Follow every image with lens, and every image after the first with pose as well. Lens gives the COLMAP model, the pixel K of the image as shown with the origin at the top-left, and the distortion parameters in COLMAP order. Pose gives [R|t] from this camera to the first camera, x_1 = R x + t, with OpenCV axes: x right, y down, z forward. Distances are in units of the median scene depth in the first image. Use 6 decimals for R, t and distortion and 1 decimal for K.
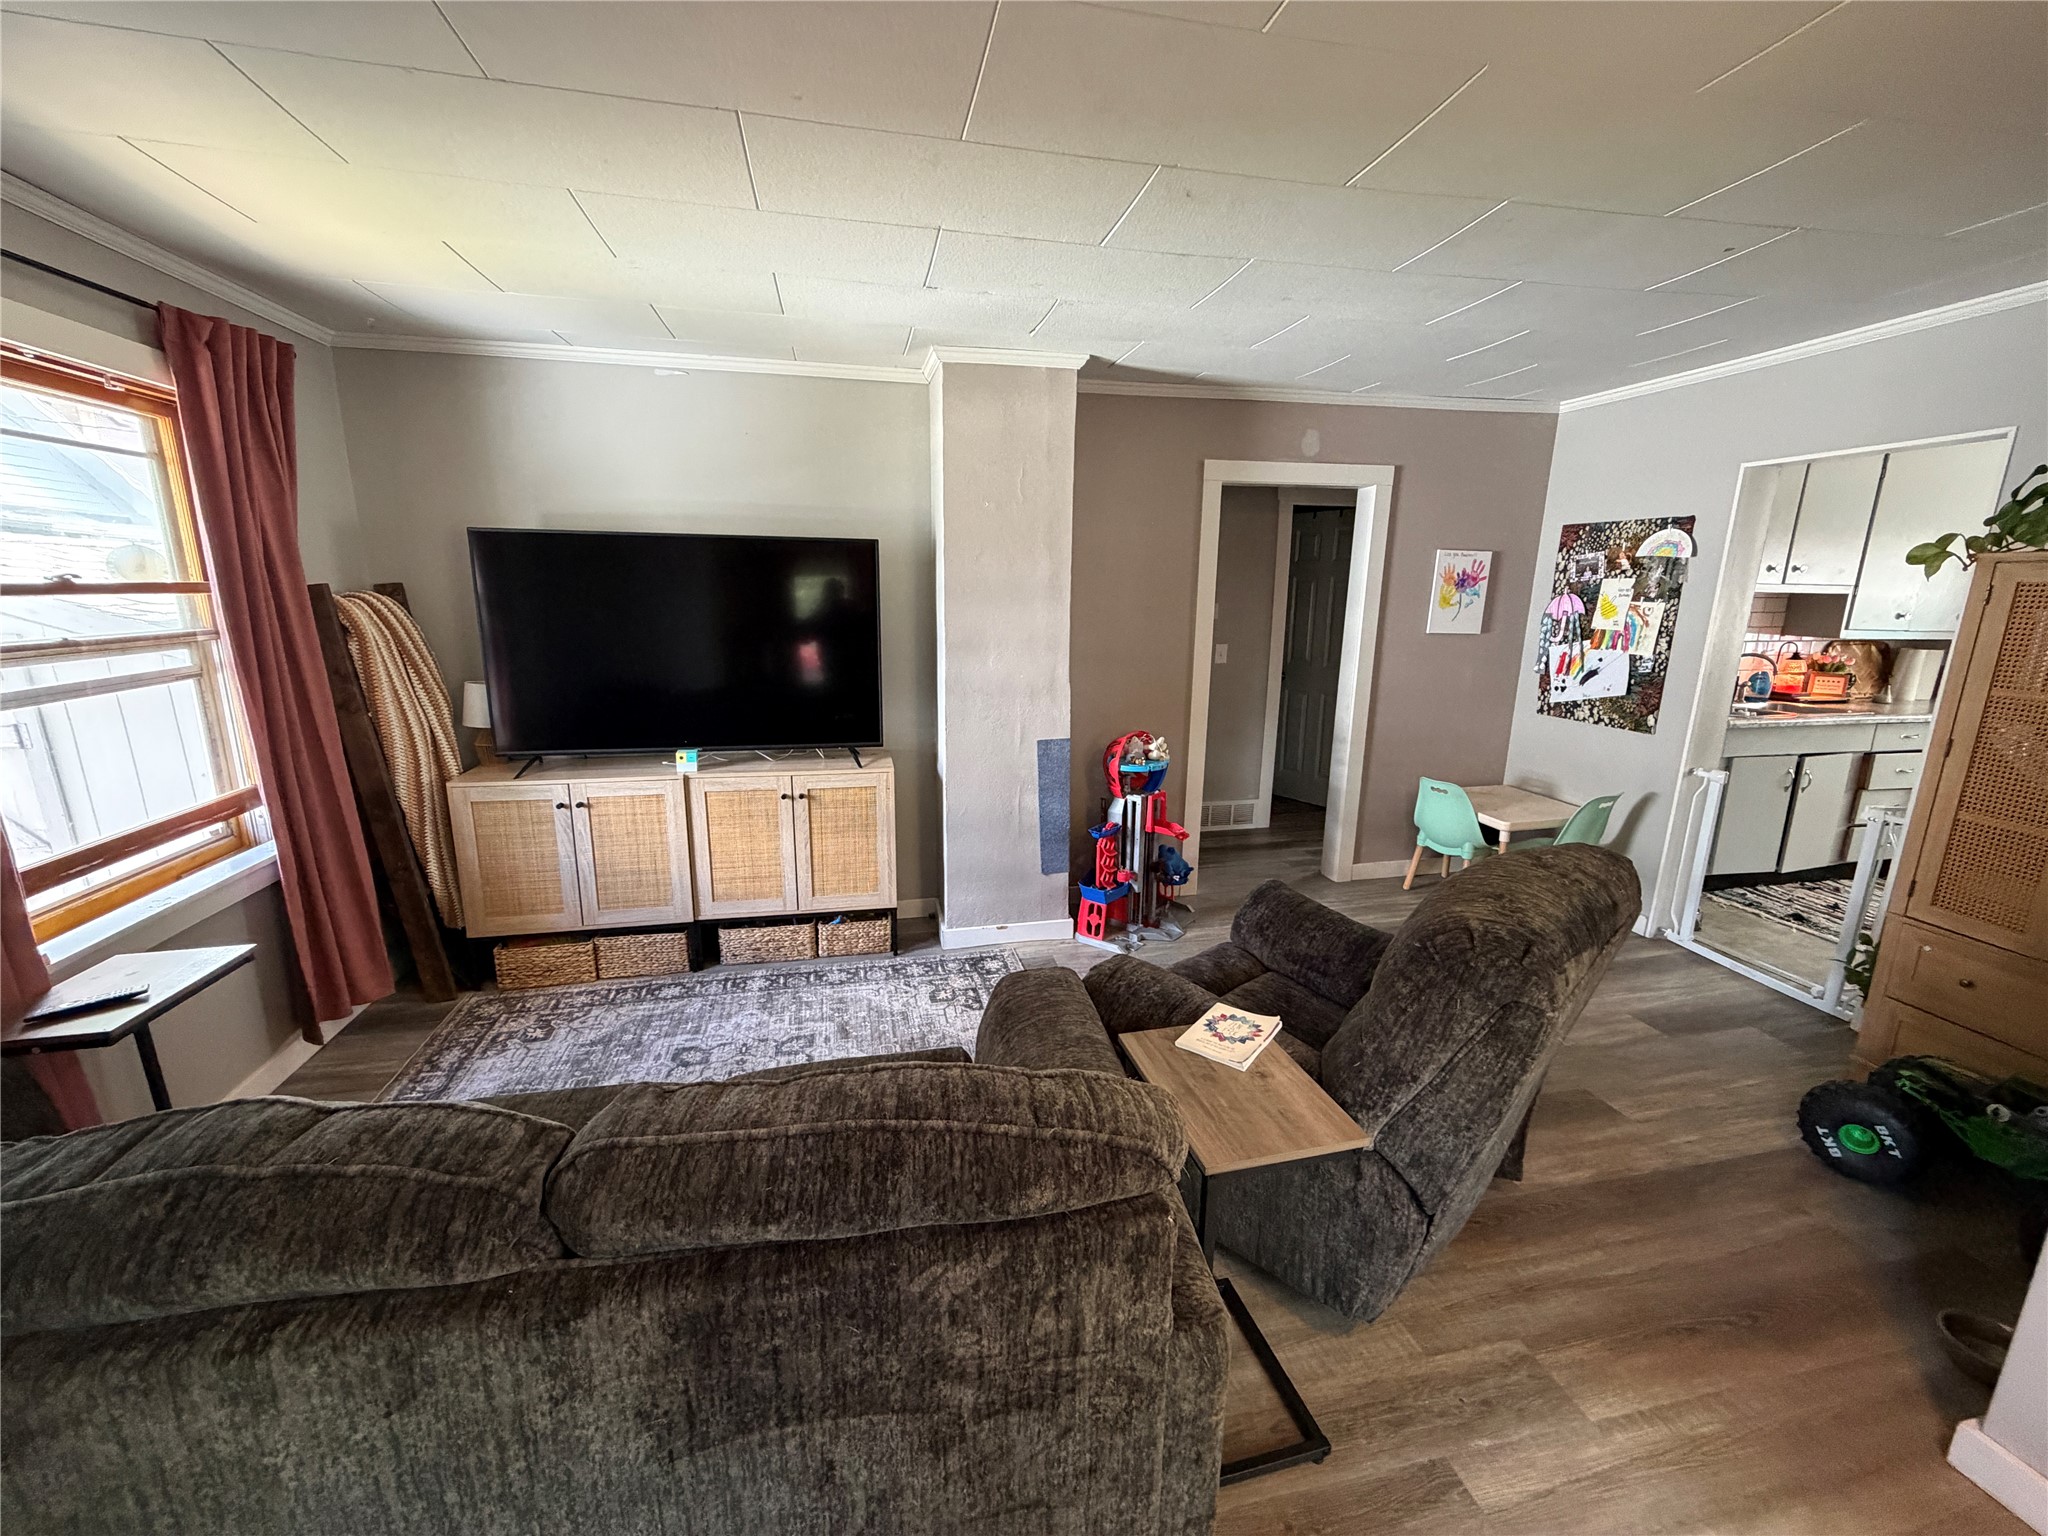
lens RADIAL K [[824.7, 0, 1025.5], [0, 824.7, 770.3], [0, 0, 1]] dist [0.001007, 0.000060]
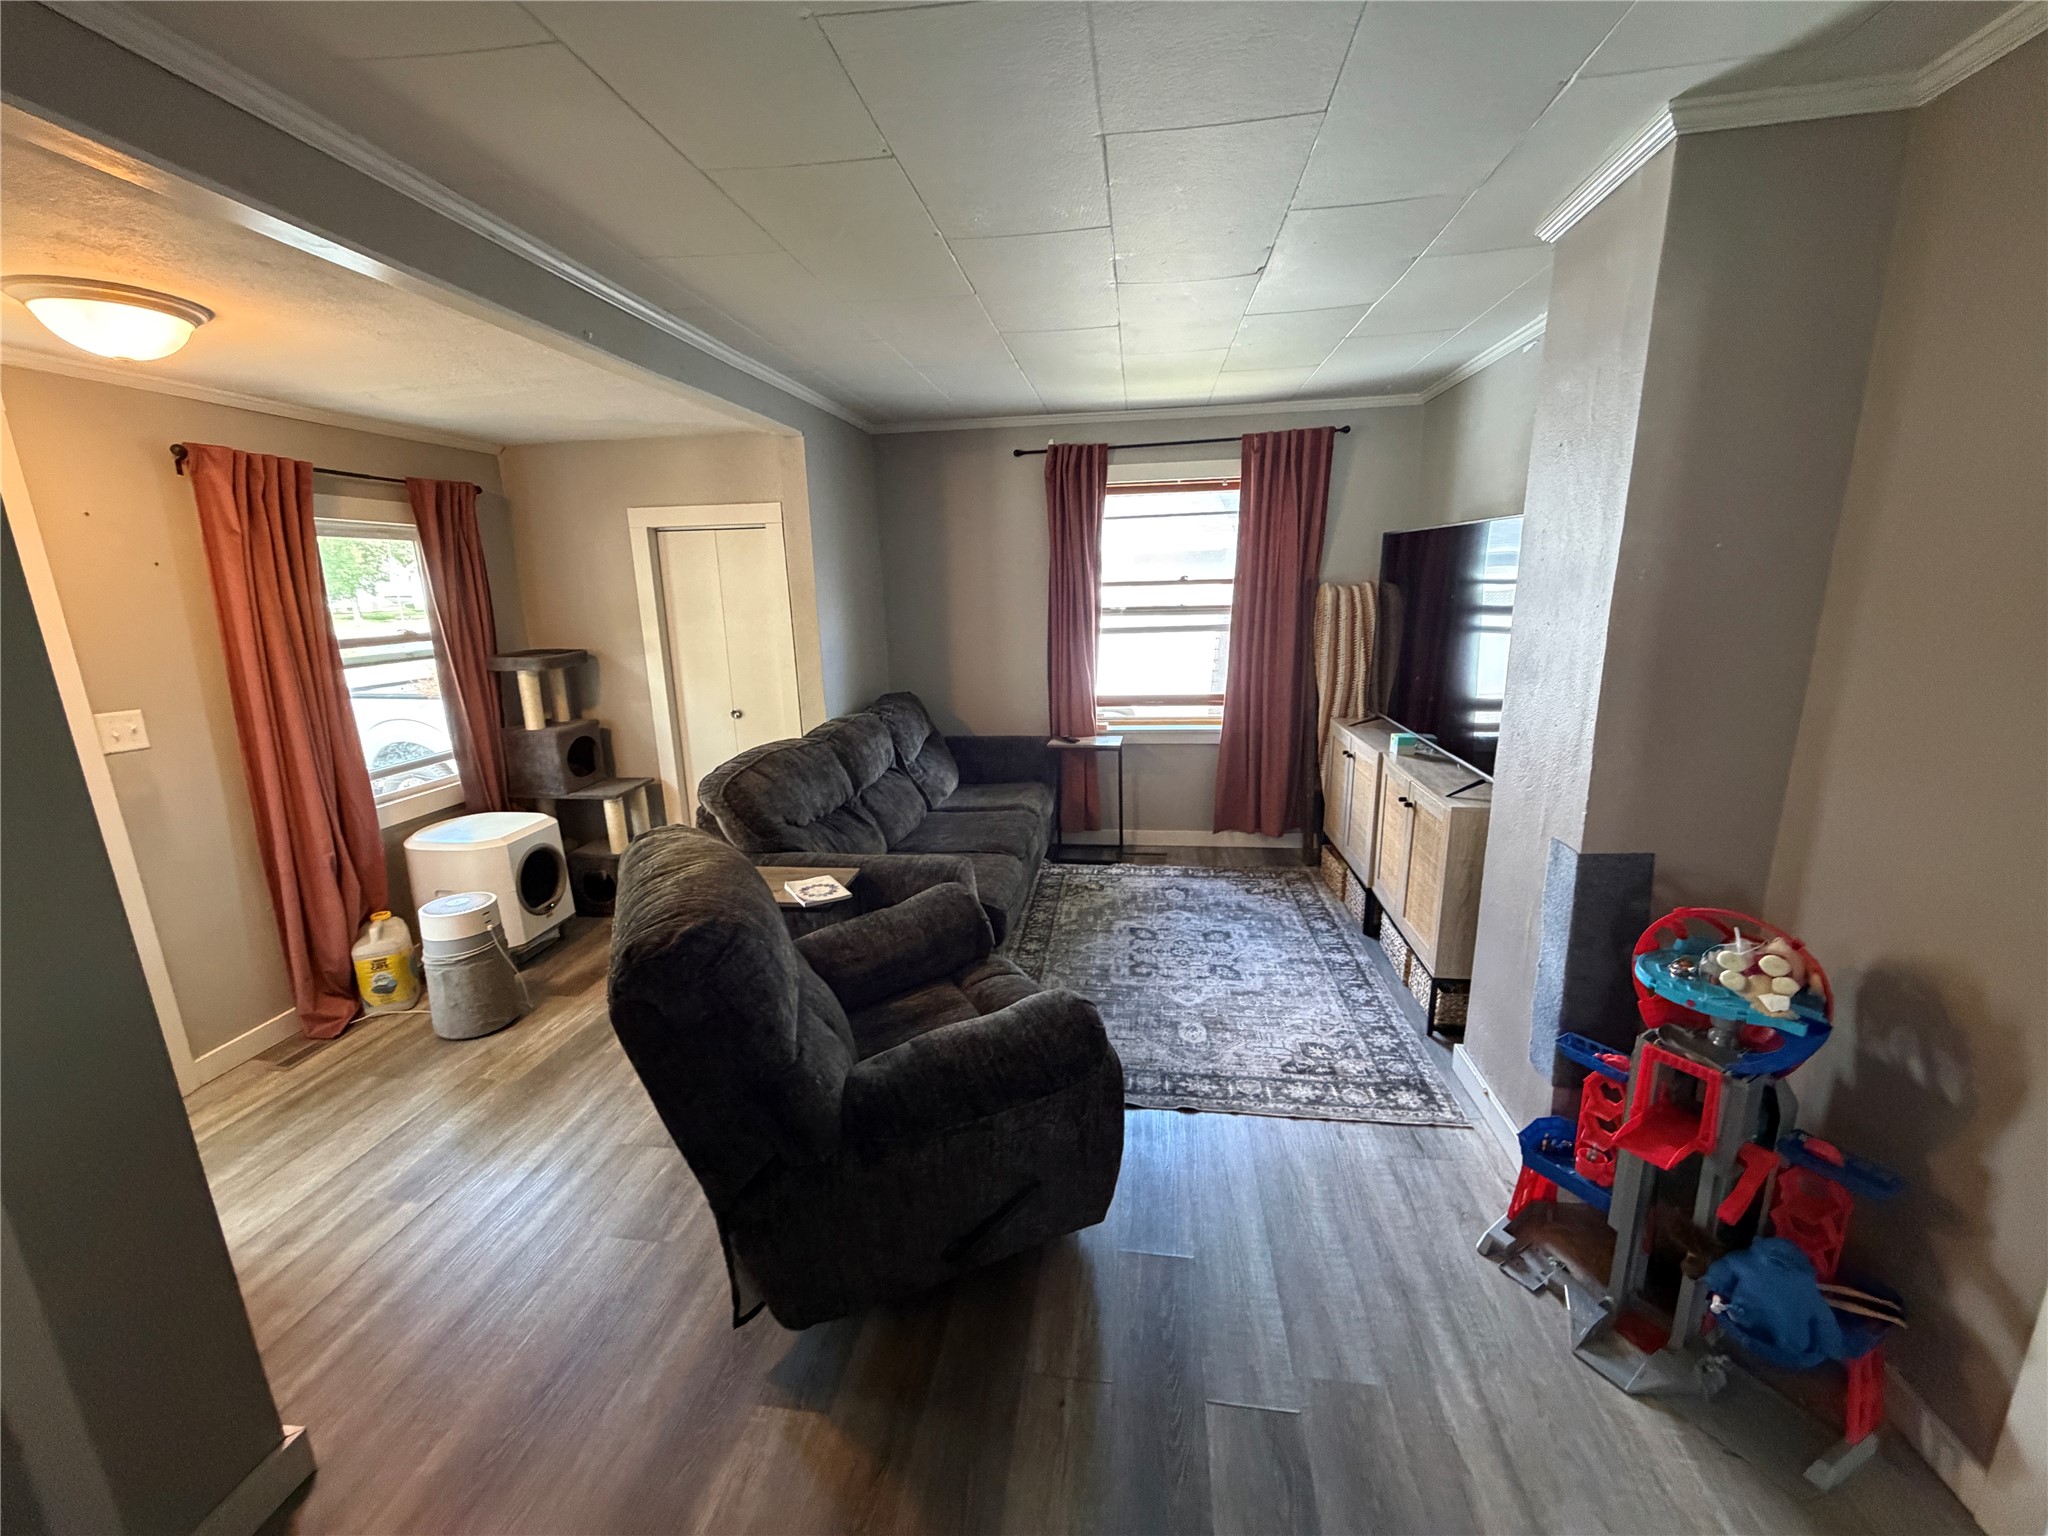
lens RADIAL K [[824.7, 0, 1020.3], [0, 824.7, 767.5], [0, 0, 1]] dist [0.001007, 0.000060]
pose [[-0.365560, 0.200371, -0.908965, 0.794187], [-0.188666, 0.940332, 0.283161, -0.204166], [0.911467, 0.275003, -0.305944, 0.978341]]
